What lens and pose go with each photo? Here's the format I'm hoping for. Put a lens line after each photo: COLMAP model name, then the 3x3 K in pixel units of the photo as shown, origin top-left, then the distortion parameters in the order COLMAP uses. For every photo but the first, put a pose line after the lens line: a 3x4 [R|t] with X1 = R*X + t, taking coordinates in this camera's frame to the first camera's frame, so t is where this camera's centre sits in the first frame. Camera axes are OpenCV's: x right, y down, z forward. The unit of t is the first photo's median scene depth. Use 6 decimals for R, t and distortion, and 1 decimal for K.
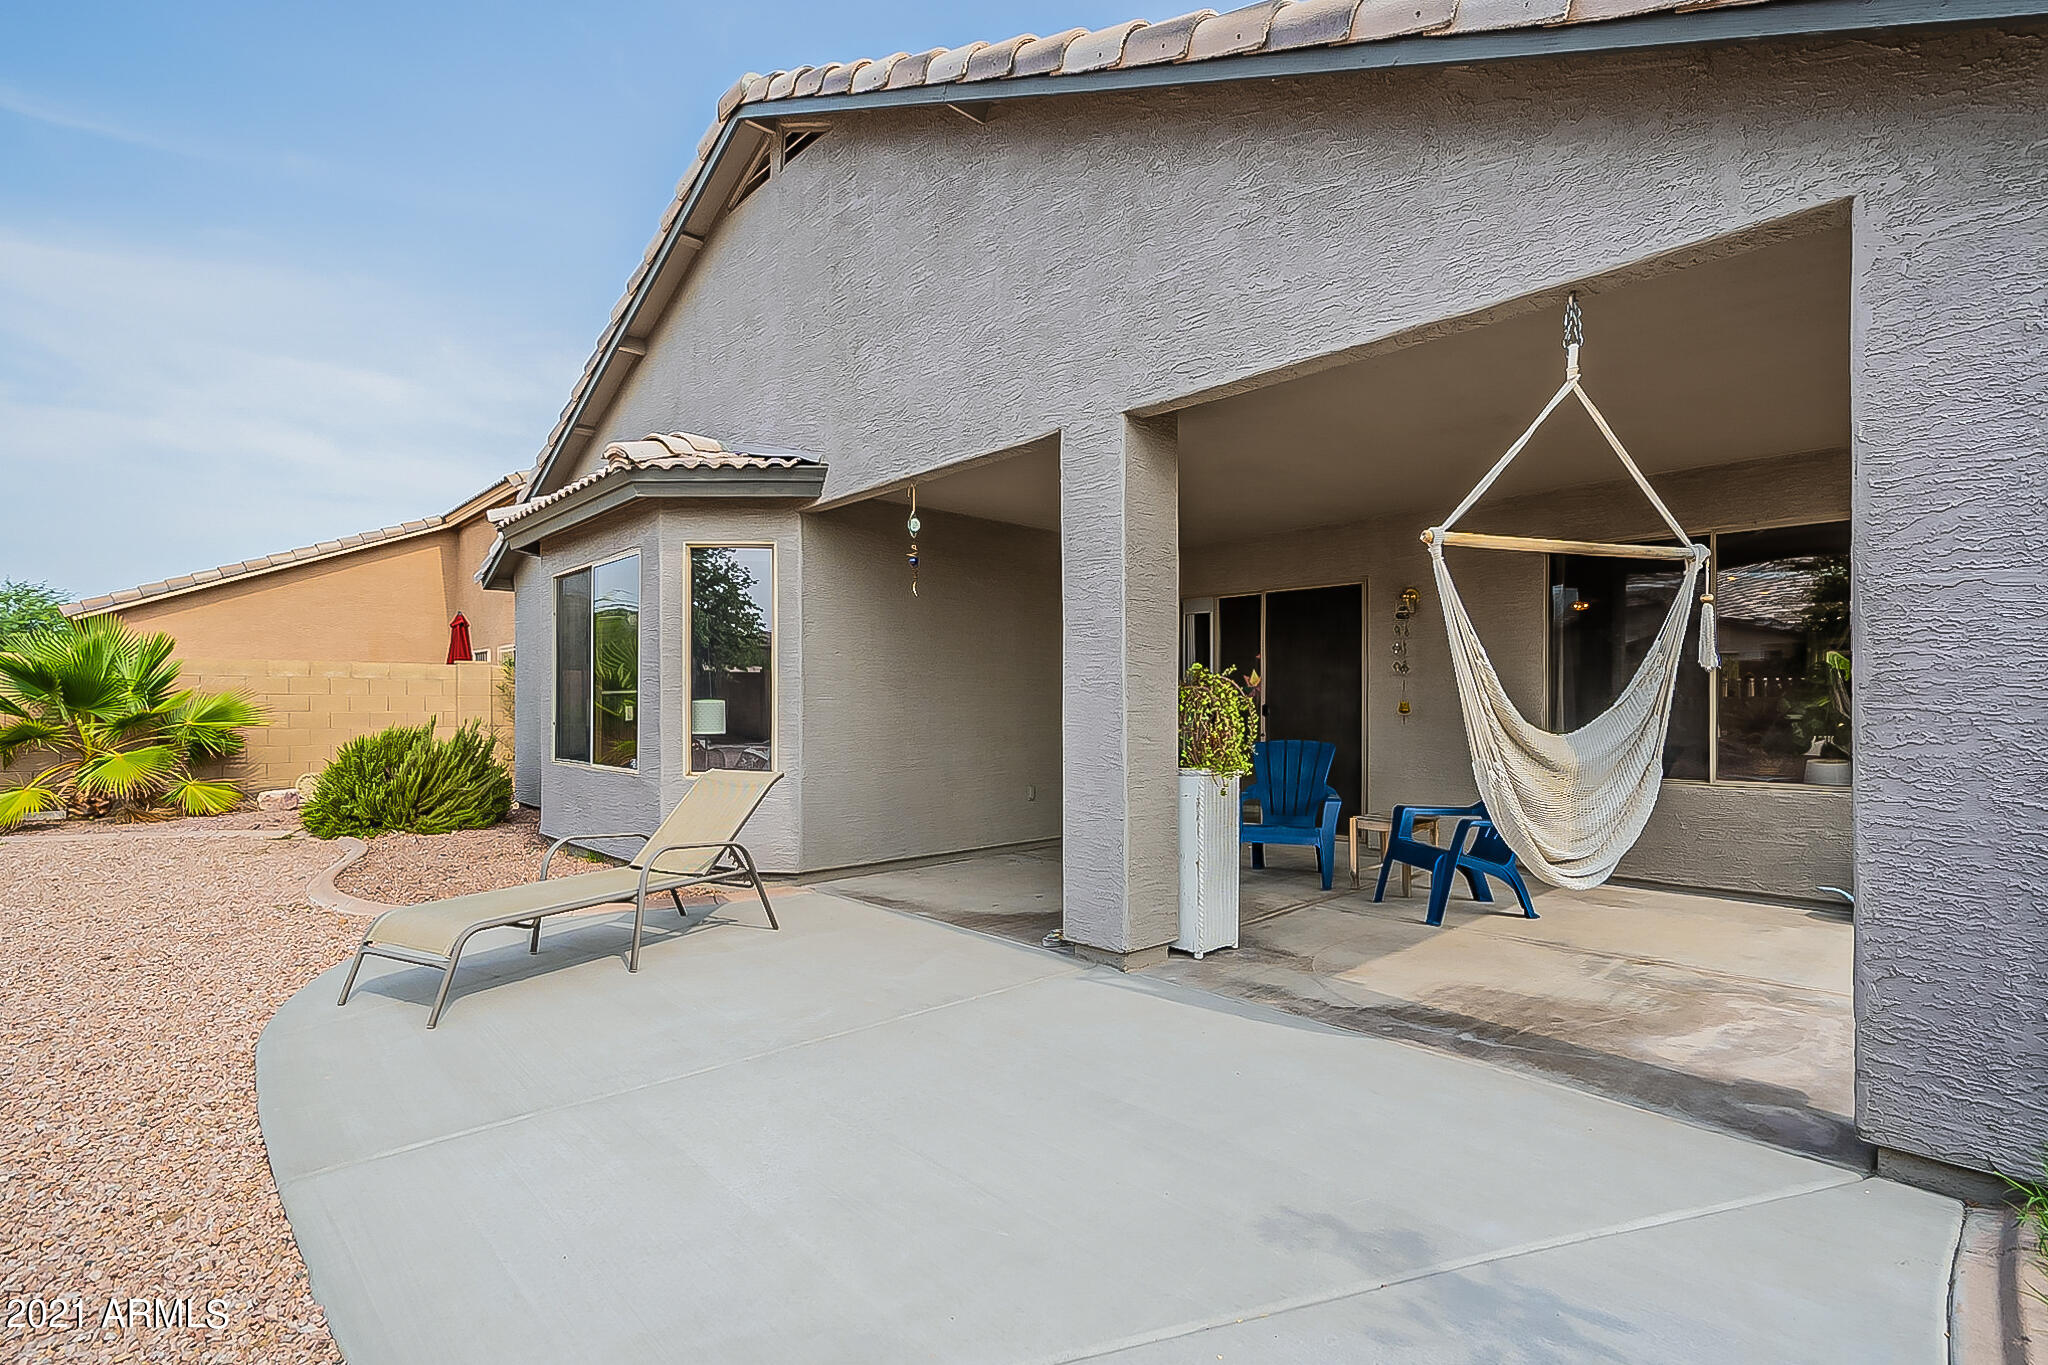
lens RADIAL K [[945.0, 0, 1032.3], [0, 945.0, 716.4], [0, 0, 1]] dist [-0.003770, 0.000543]
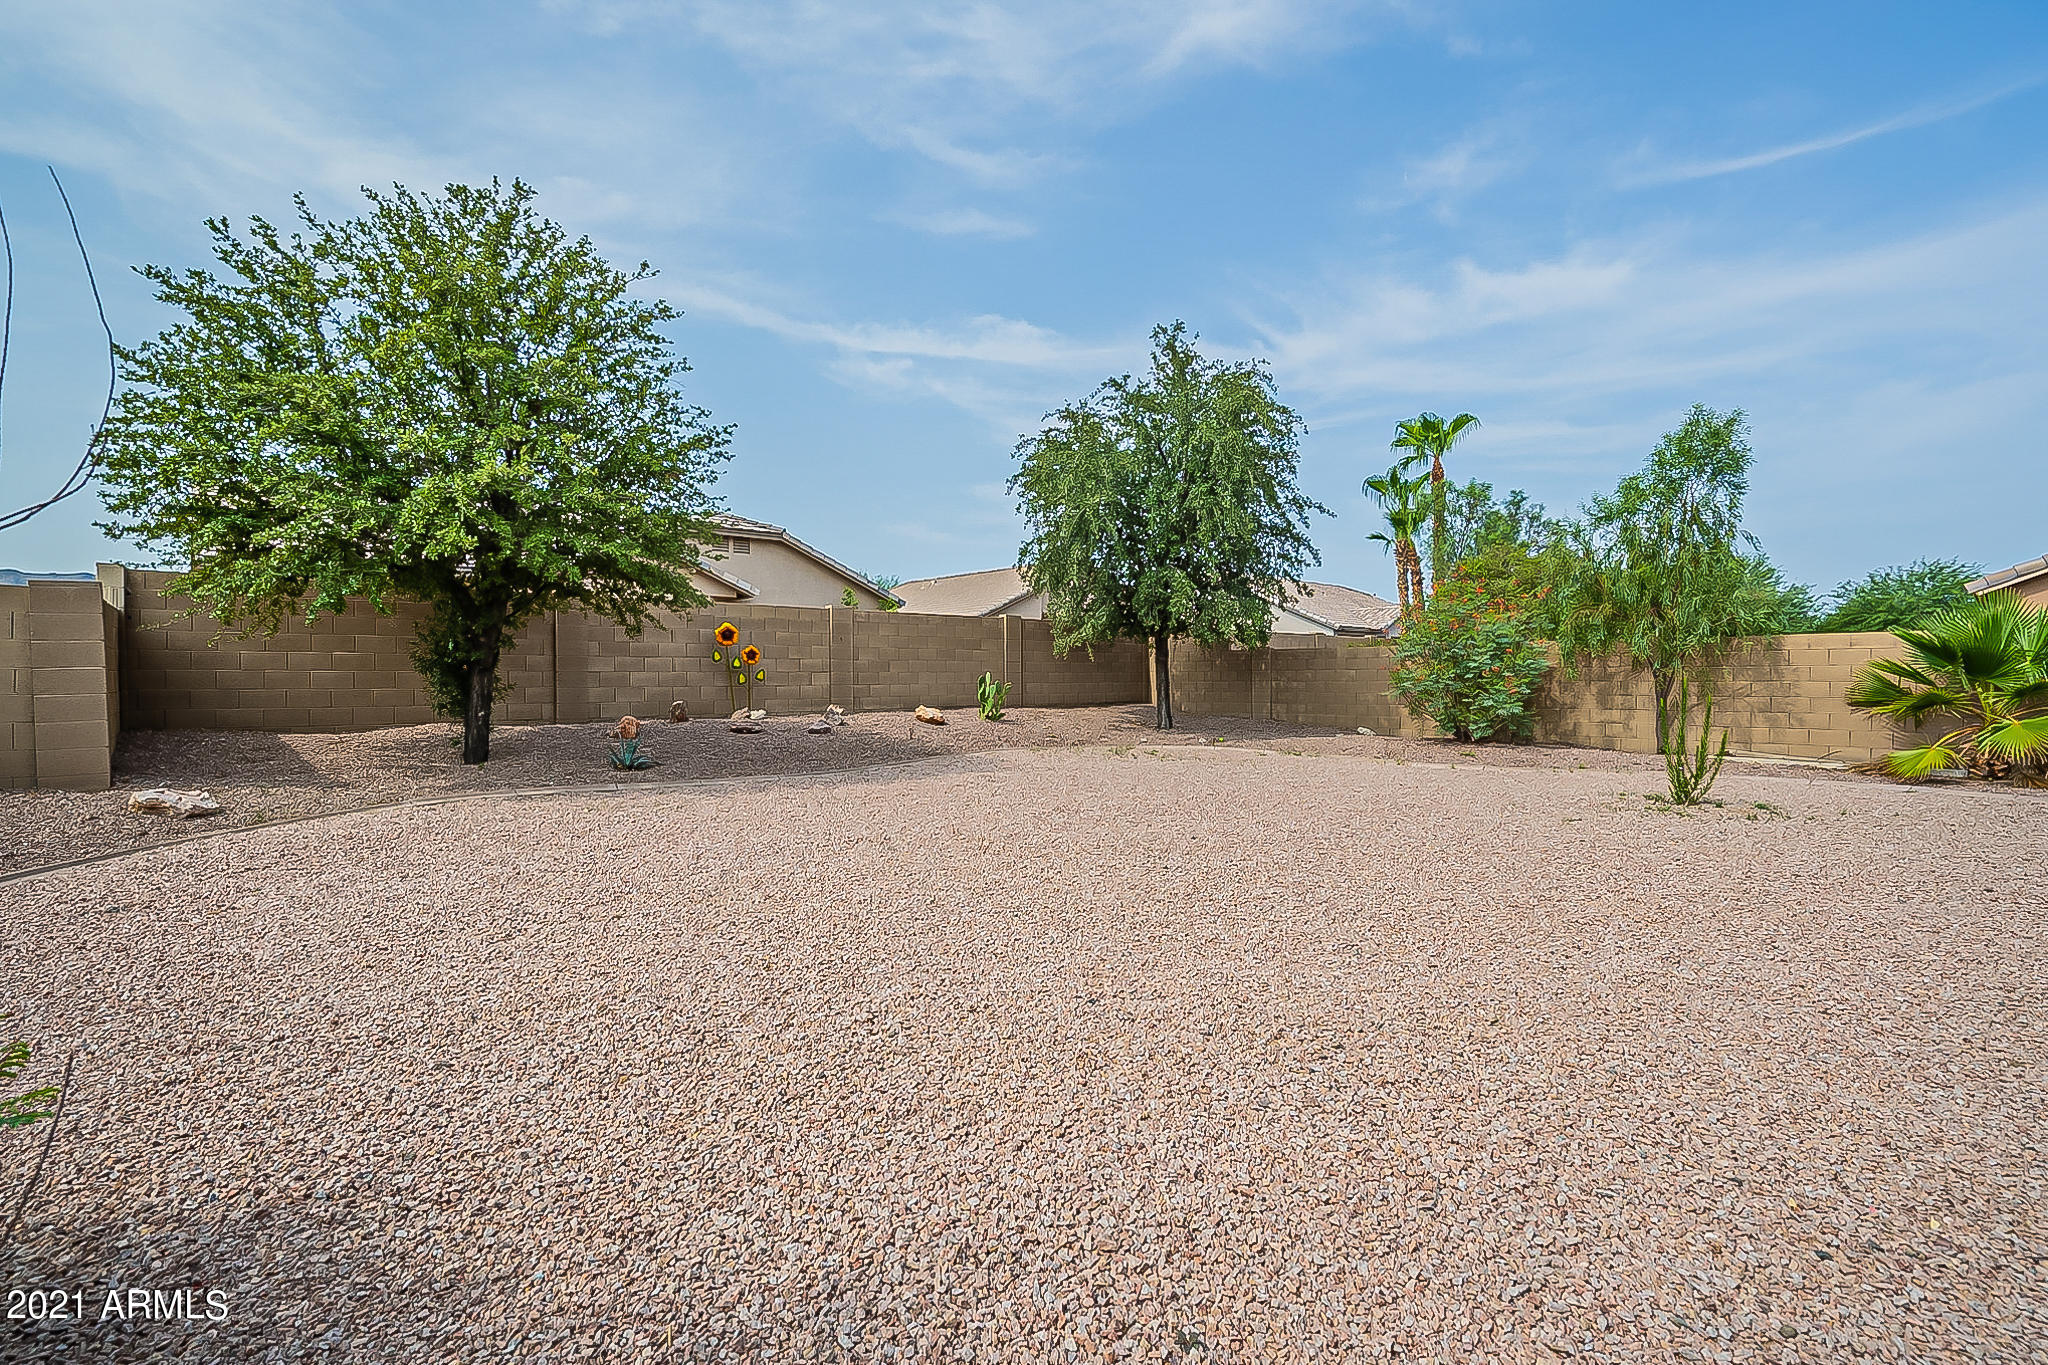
lens RADIAL K [[945.0, 0, 1025.3], [0, 945.0, 682.1], [0, 0, 1]] dist [-0.003770, 0.000543]
pose [[-0.019247, 0.002717, -0.999811, 0.118802], [-0.005123, 0.999983, 0.002816, -0.001296], [0.999802, 0.005176, -0.019232, -0.100715]]
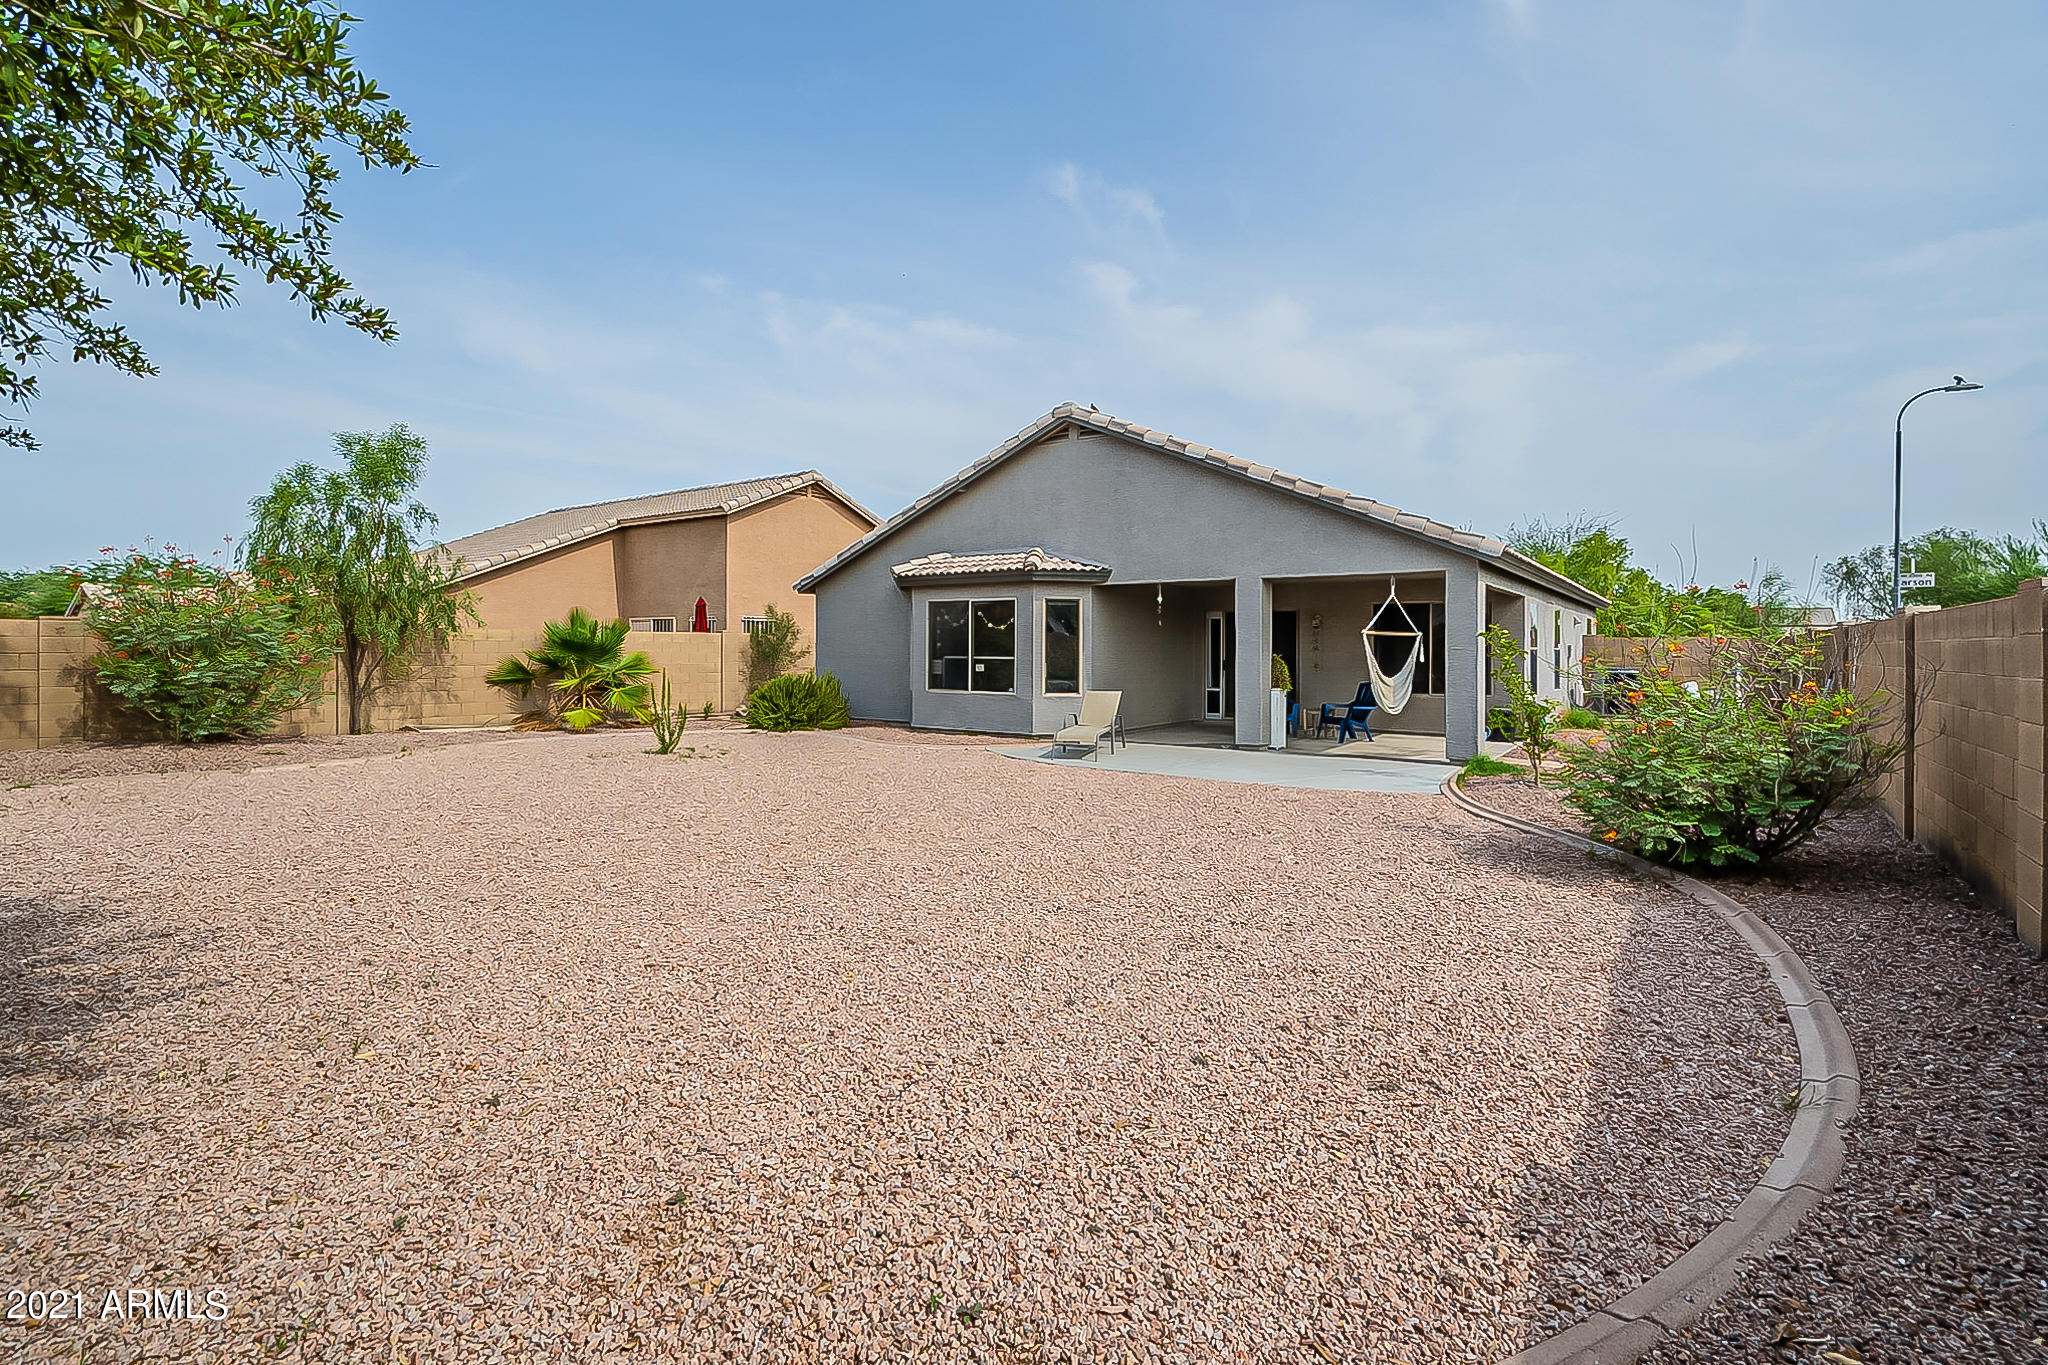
lens RADIAL K [[945.0, 0, 1024.3], [0, 945.0, 666.5], [0, 0, 1]] dist [-0.003770, 0.000543]
pose [[0.980297, 0.000555, 0.197528, -0.758232], [-0.002422, 0.999955, 0.009210, -0.026898], [-0.197514, -0.009507, 0.980254, -1.138473]]
